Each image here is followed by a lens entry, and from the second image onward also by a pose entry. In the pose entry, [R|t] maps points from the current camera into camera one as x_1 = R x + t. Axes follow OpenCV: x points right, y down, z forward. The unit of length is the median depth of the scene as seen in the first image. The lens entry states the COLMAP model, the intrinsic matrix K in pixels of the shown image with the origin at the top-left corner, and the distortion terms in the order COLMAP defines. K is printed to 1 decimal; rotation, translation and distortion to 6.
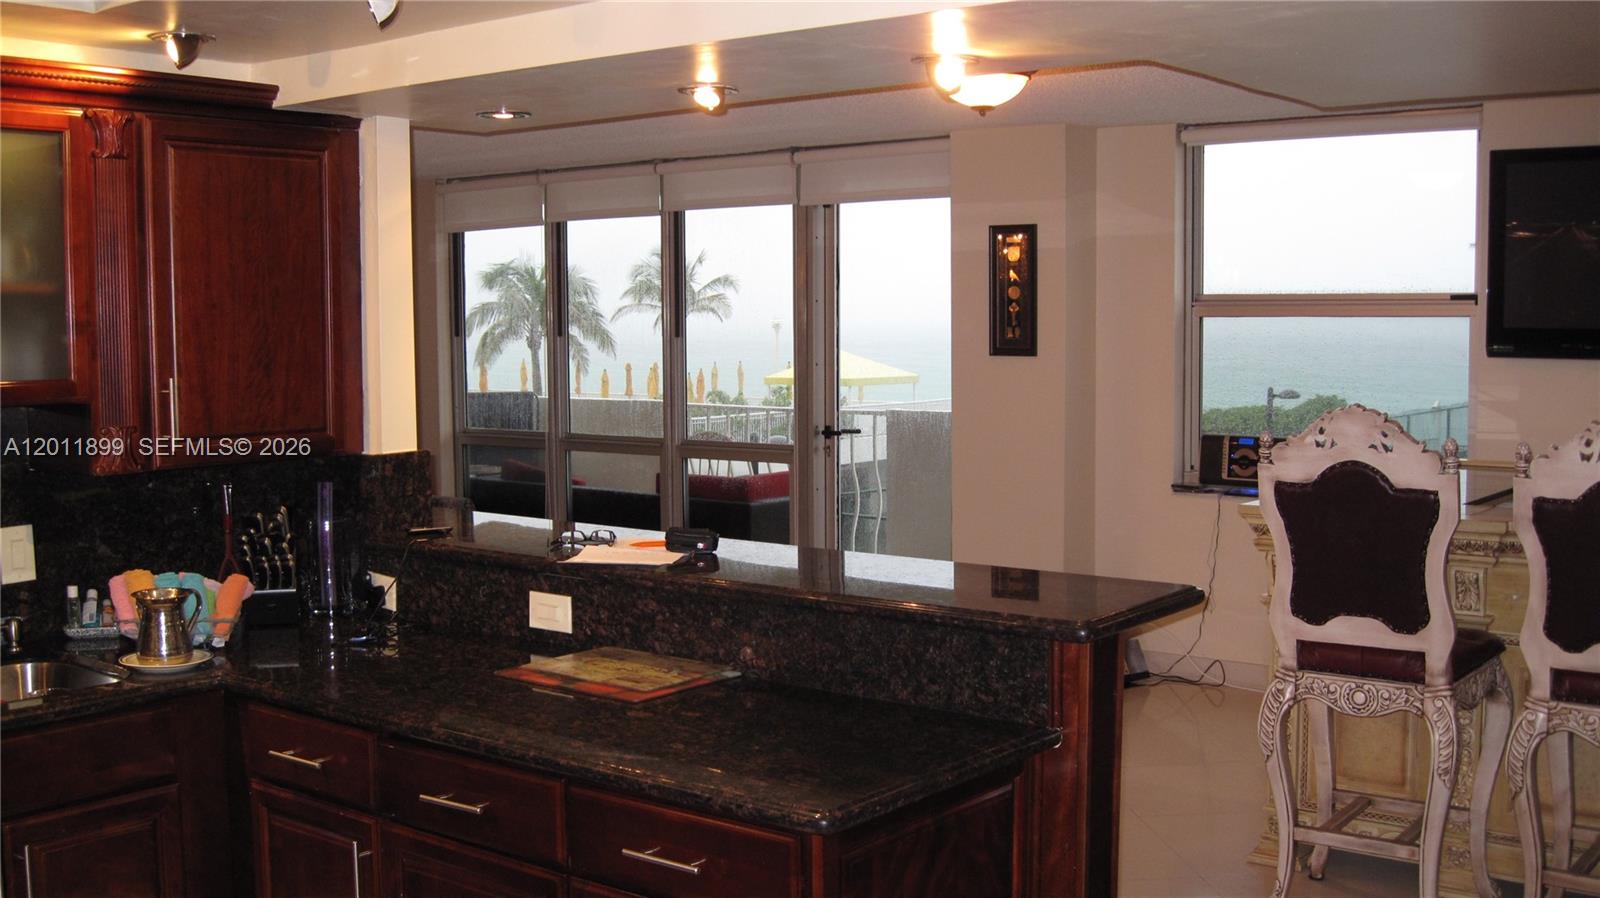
lens RADIAL K [[1712.0, 0, 791.0], [0, 1712.0, 451.5], [0, 0, 1]] dist [-0.105402, 0.000000]
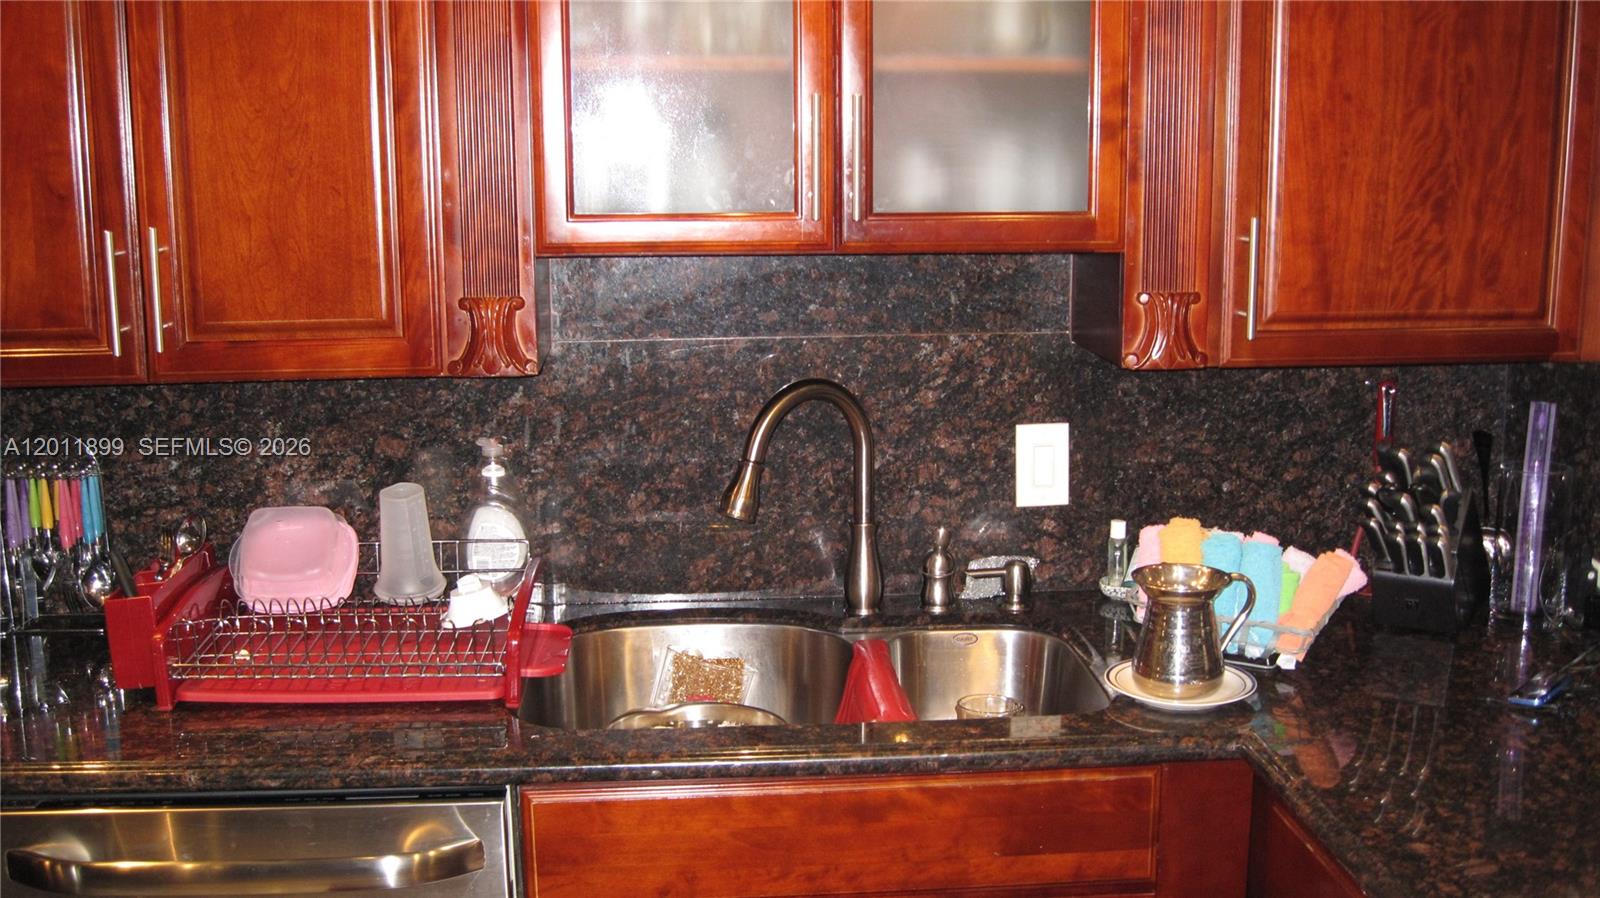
lens RADIAL K [[1712.0, 0, 792.3], [0, 1712.0, 452.7], [0, 0, 1]] dist [-0.105402, 0.000000]
pose [[0.681602, 0.141454, -0.717921, -0.033331], [-0.055822, 0.988329, 0.141736, -0.035393], [0.729591, -0.056532, 0.681543, 0.441871]]
